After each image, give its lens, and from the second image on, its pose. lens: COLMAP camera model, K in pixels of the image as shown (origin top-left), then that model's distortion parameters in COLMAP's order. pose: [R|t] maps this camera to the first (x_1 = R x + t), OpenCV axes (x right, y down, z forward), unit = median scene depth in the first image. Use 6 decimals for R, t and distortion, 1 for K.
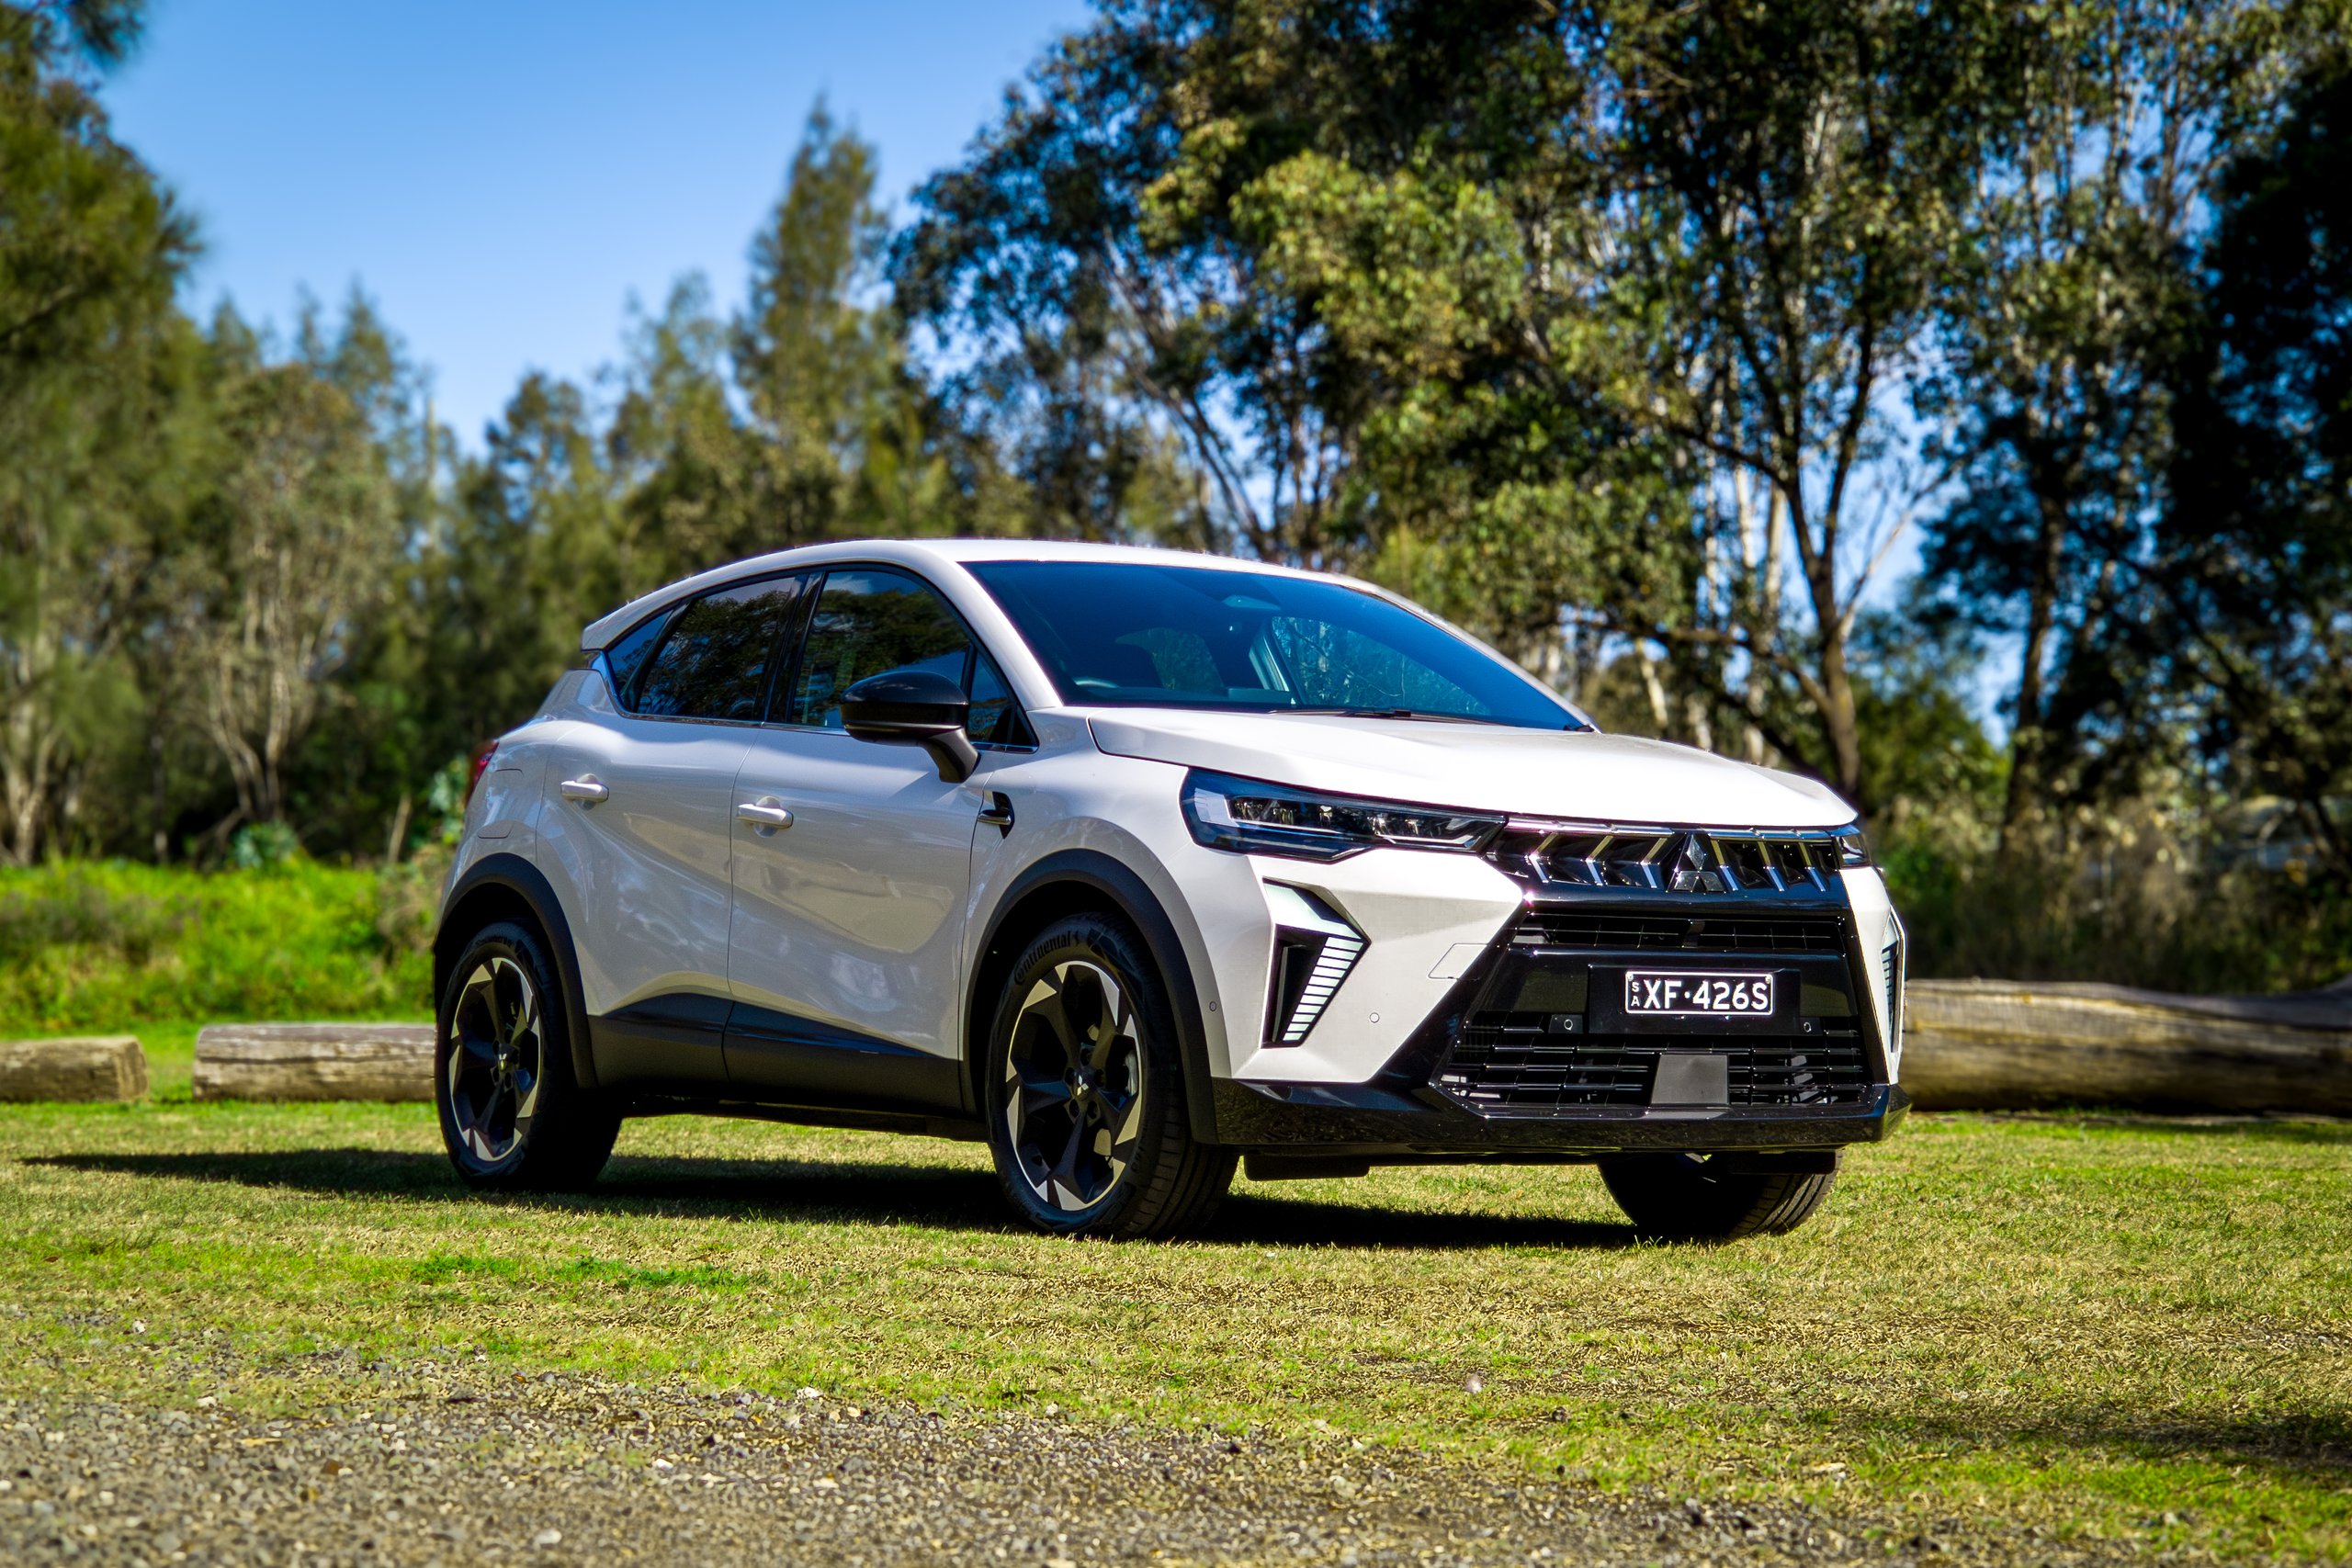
lens RADIAL K [[4493.8, 0, 1176.0], [0, 4493.8, 784.0], [0, 0, 1]] dist [0.225682, 0.260650]
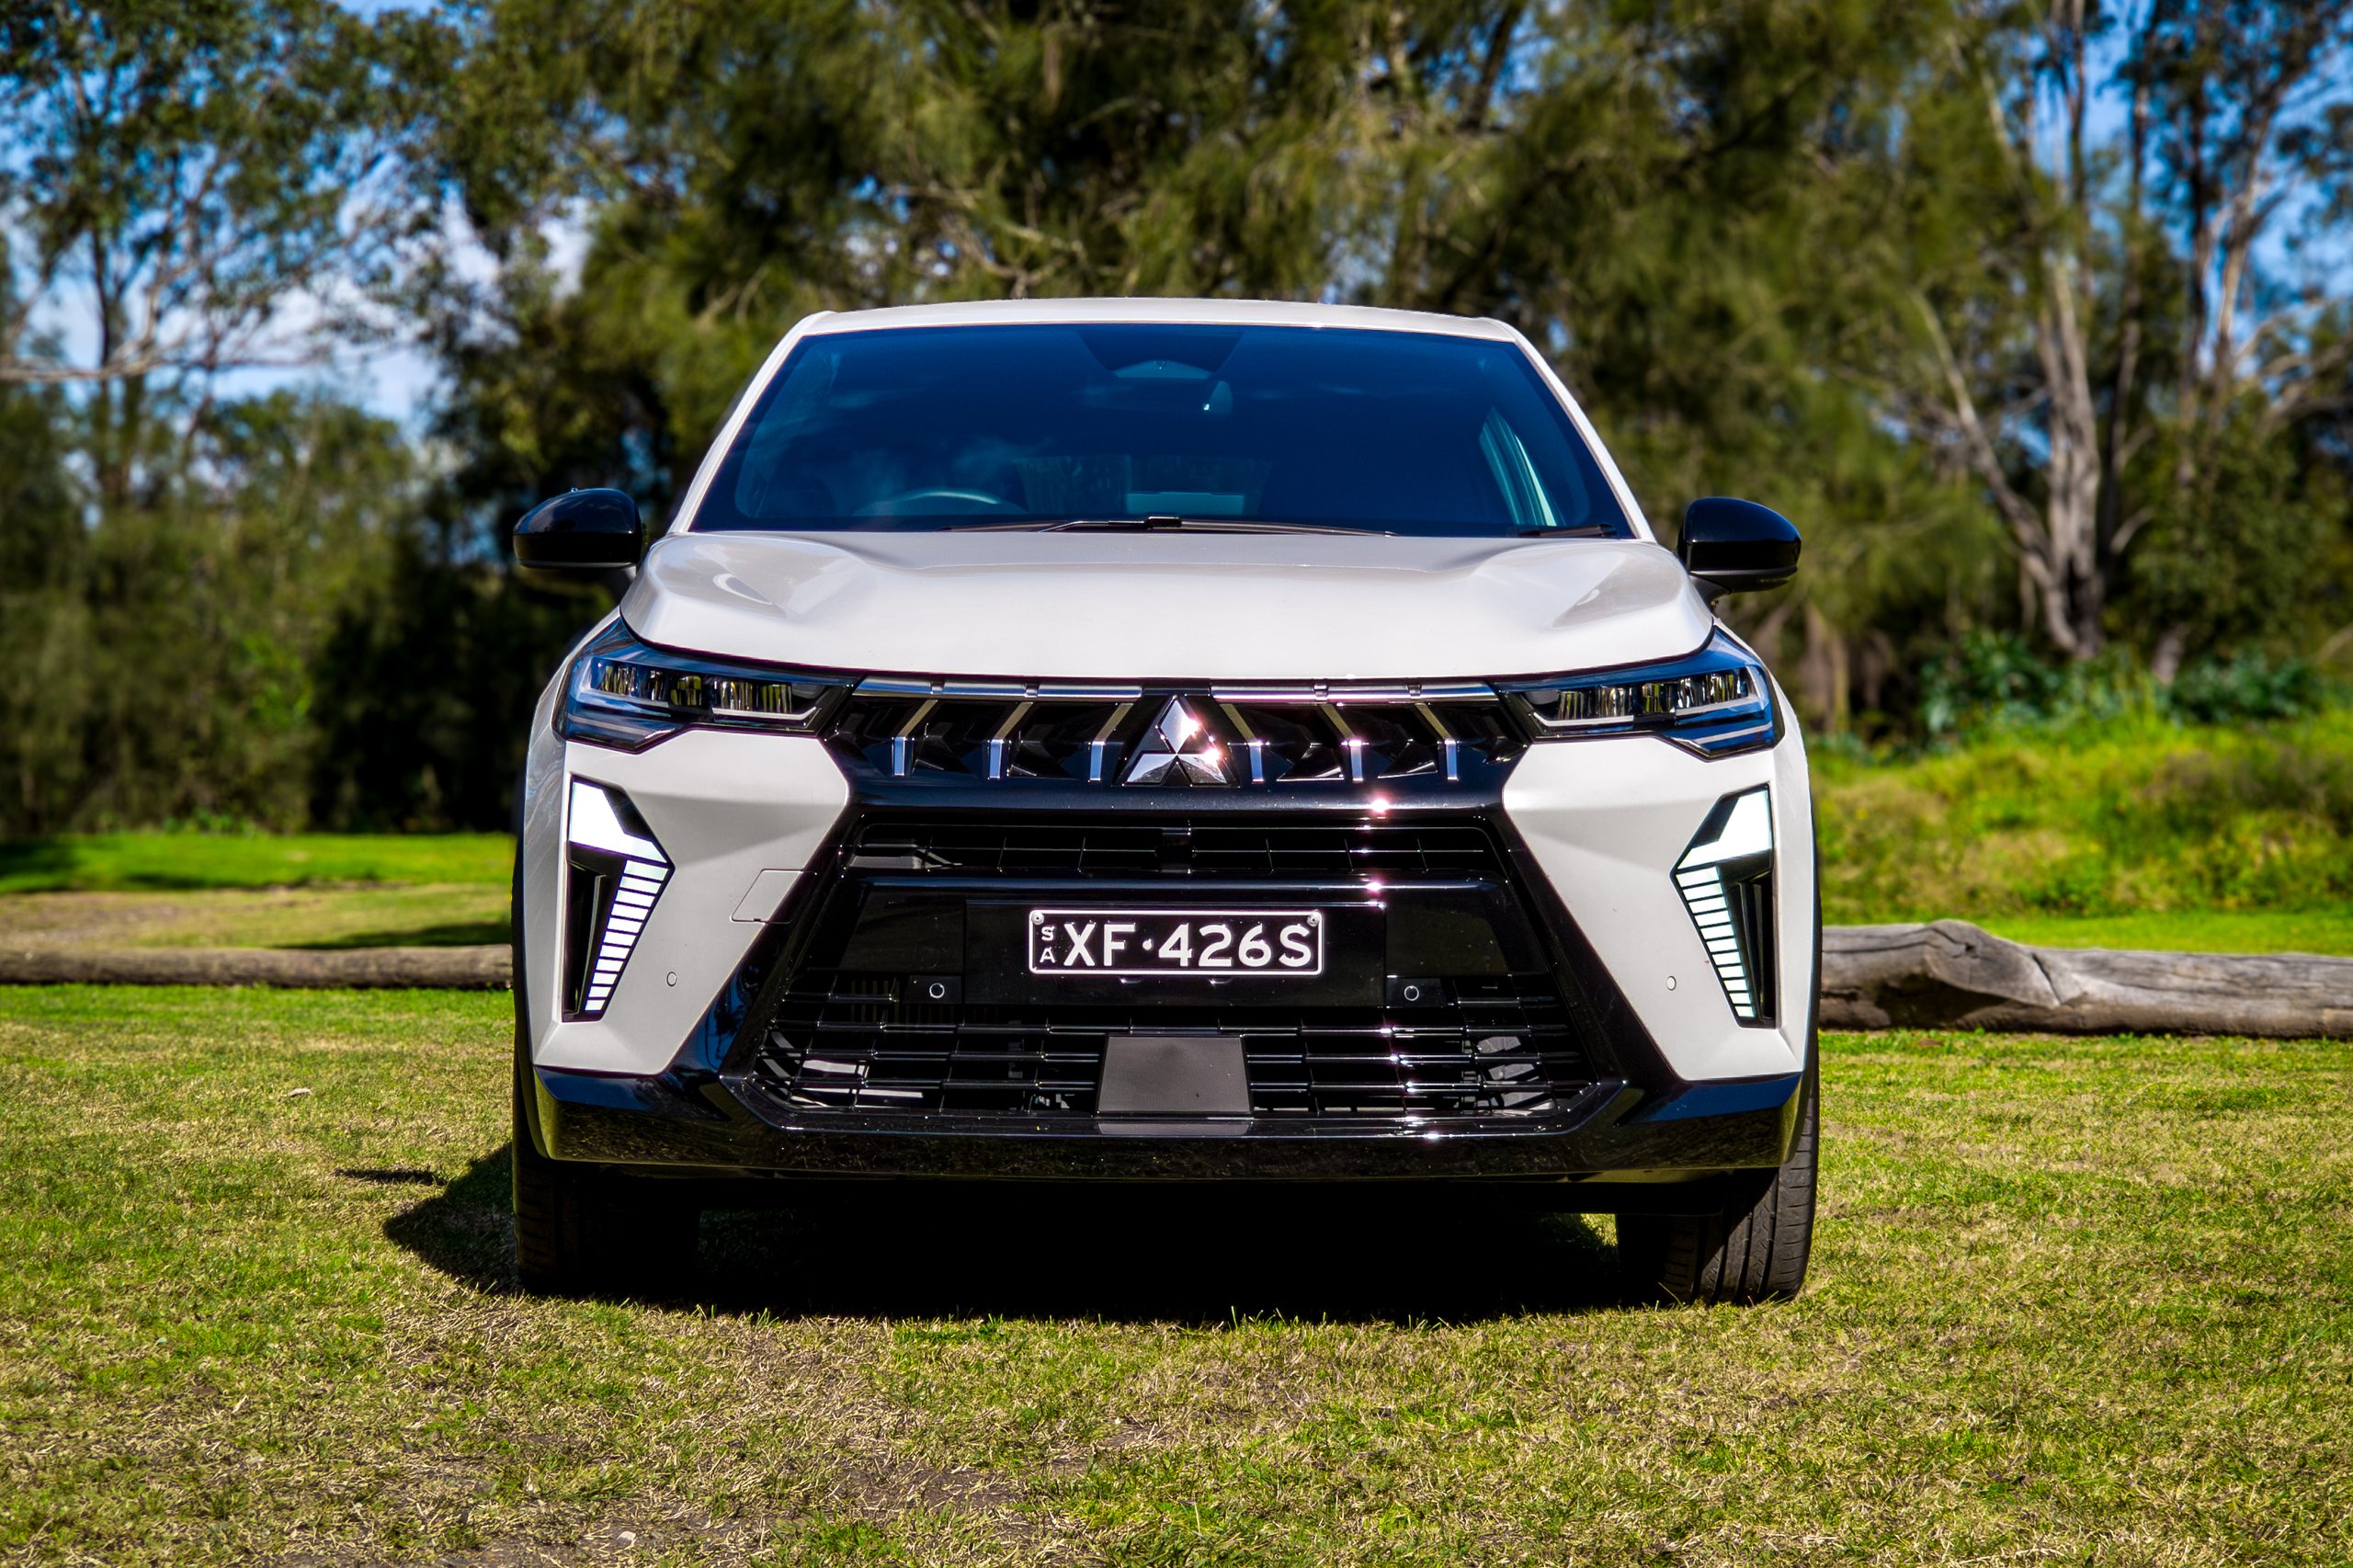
lens RADIAL K [[4966.8, 0, 1201.8], [0, 4966.8, 792.3], [0, 0, 1]] dist [0.198975, 0.584459]
pose [[0.846276, -0.010821, -0.532634, 0.496319], [0.028599, 0.999275, 0.025138, 0.006958], [0.531976, -0.036507, 0.845972, 0.395791]]
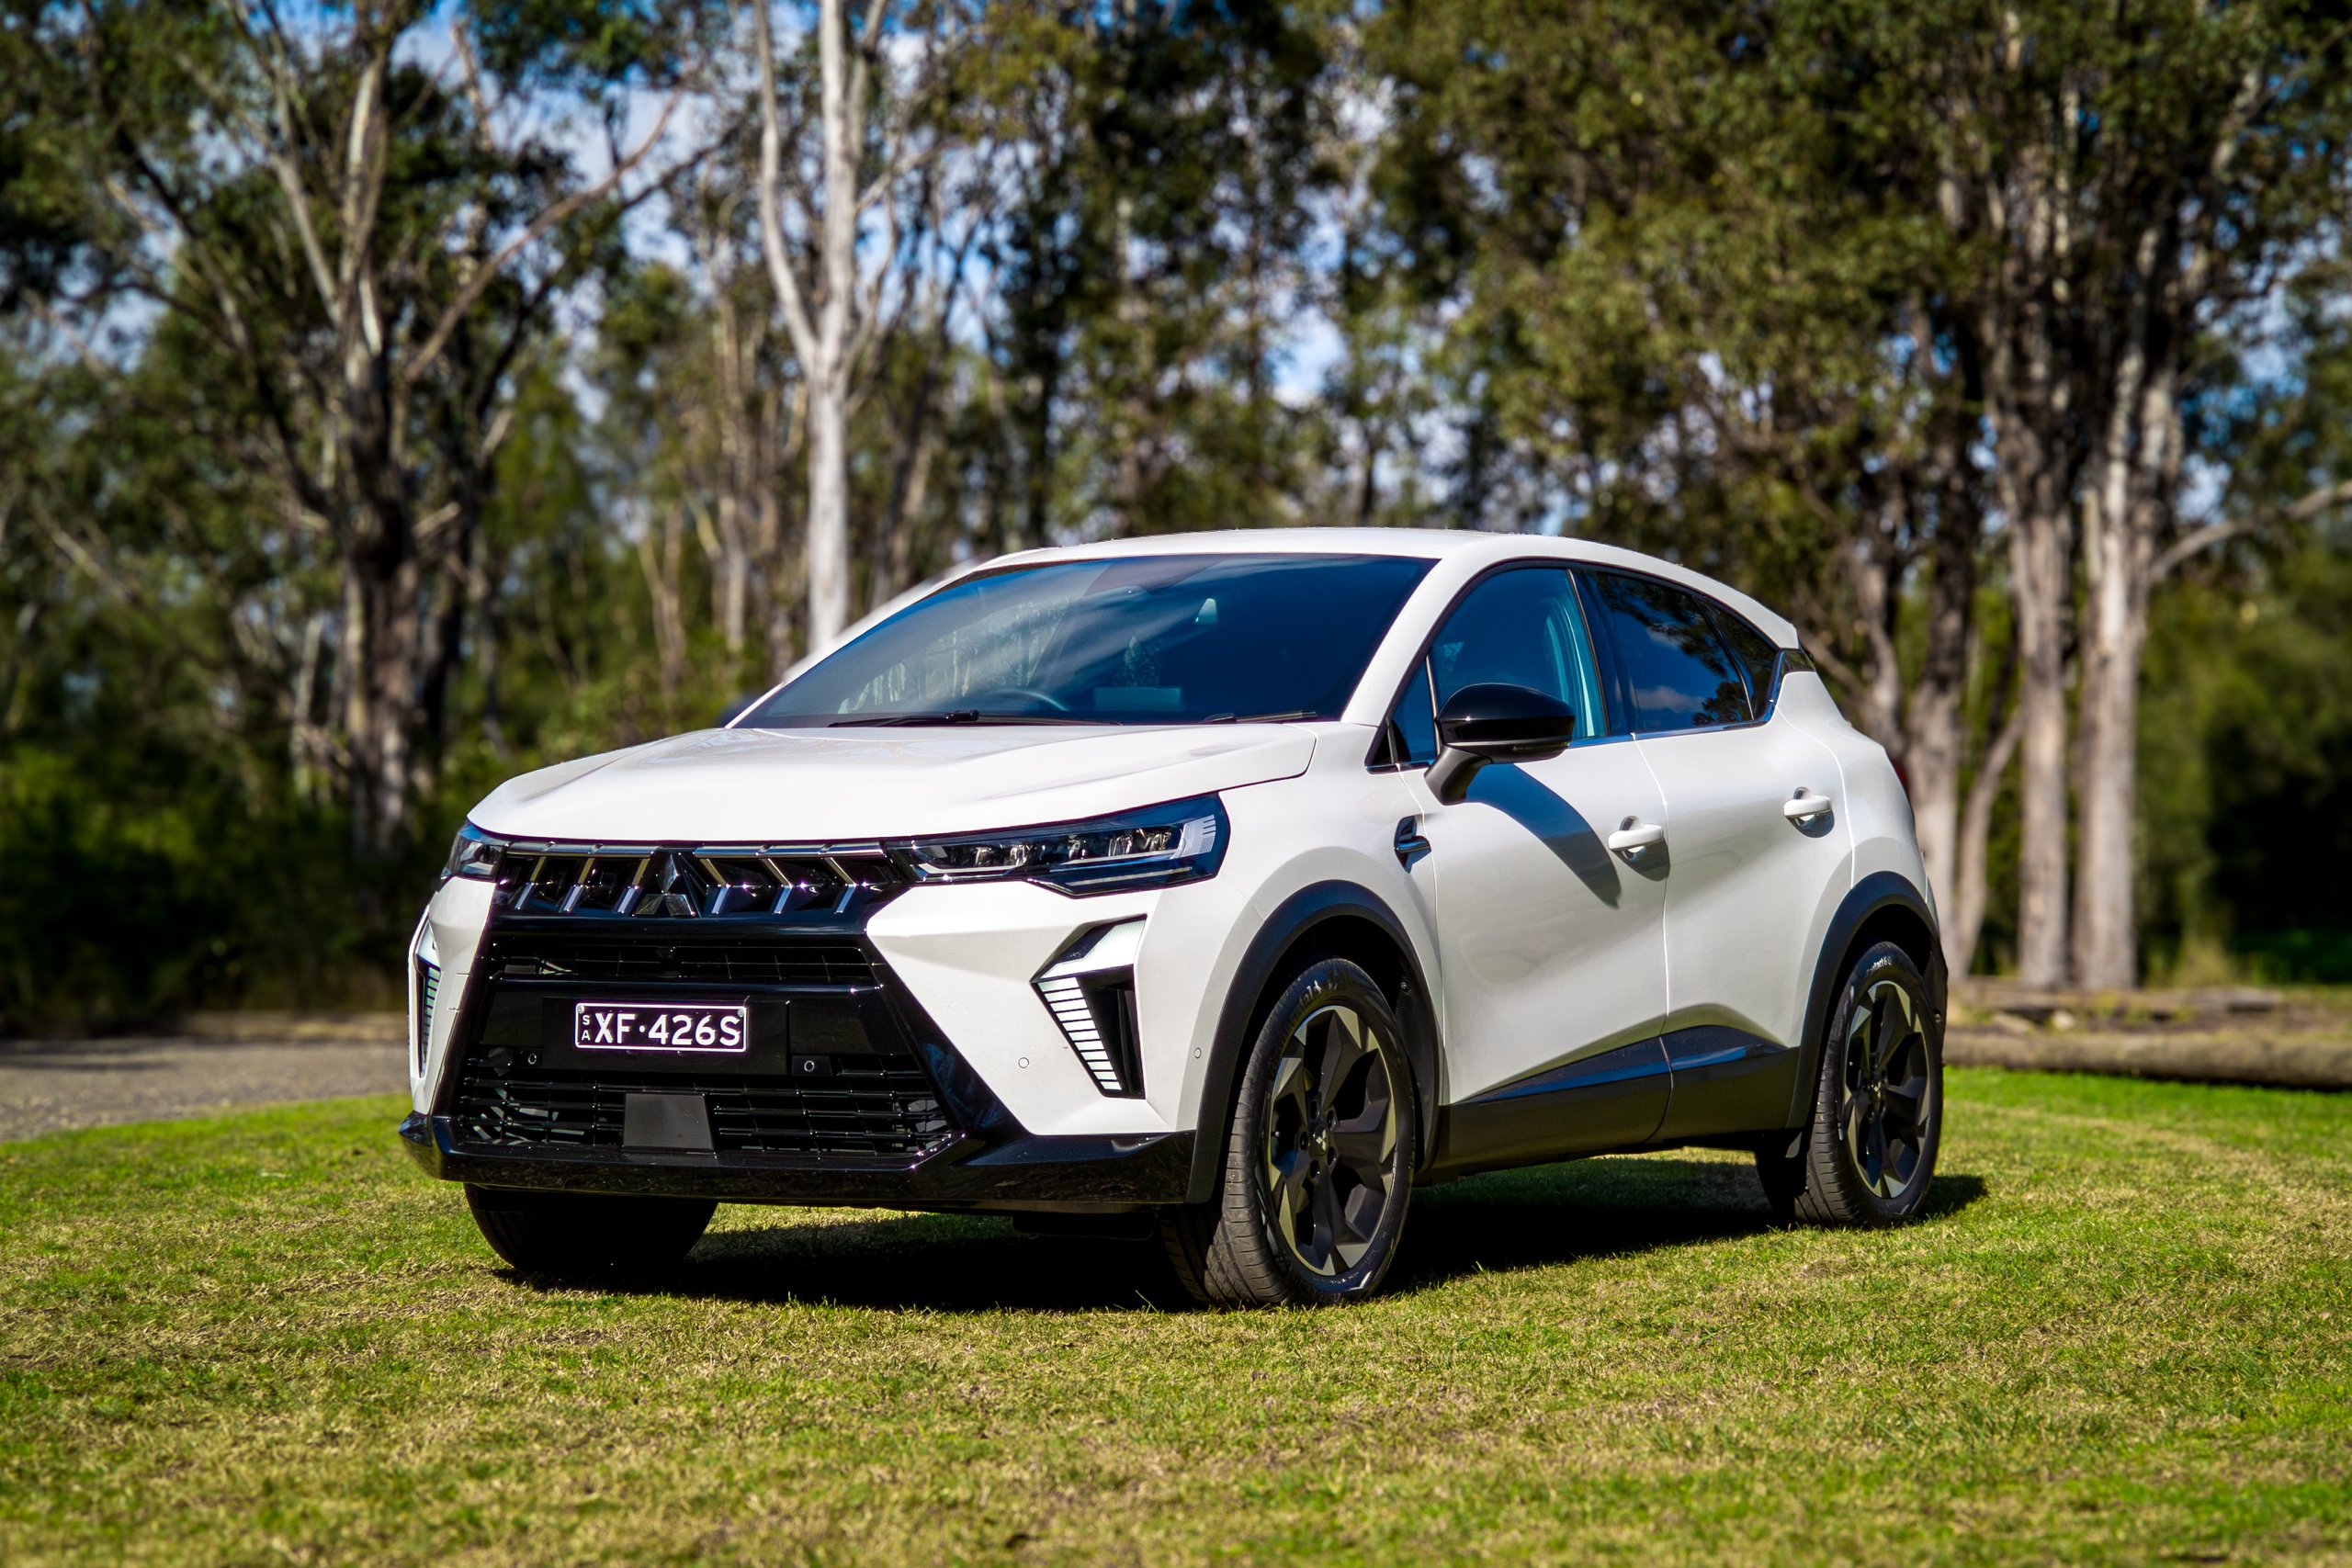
lens RADIAL K [[4948.3, 0, 1183.6], [0, 4948.3, 876.9], [0, 0, 1]] dist [0.179759, 0.337512]
pose [[0.449718, -0.014065, -0.893060, 1.056501], [0.038009, 0.999272, 0.003402, 0.016385], [0.892361, -0.035475, 0.449925, 0.637998]]
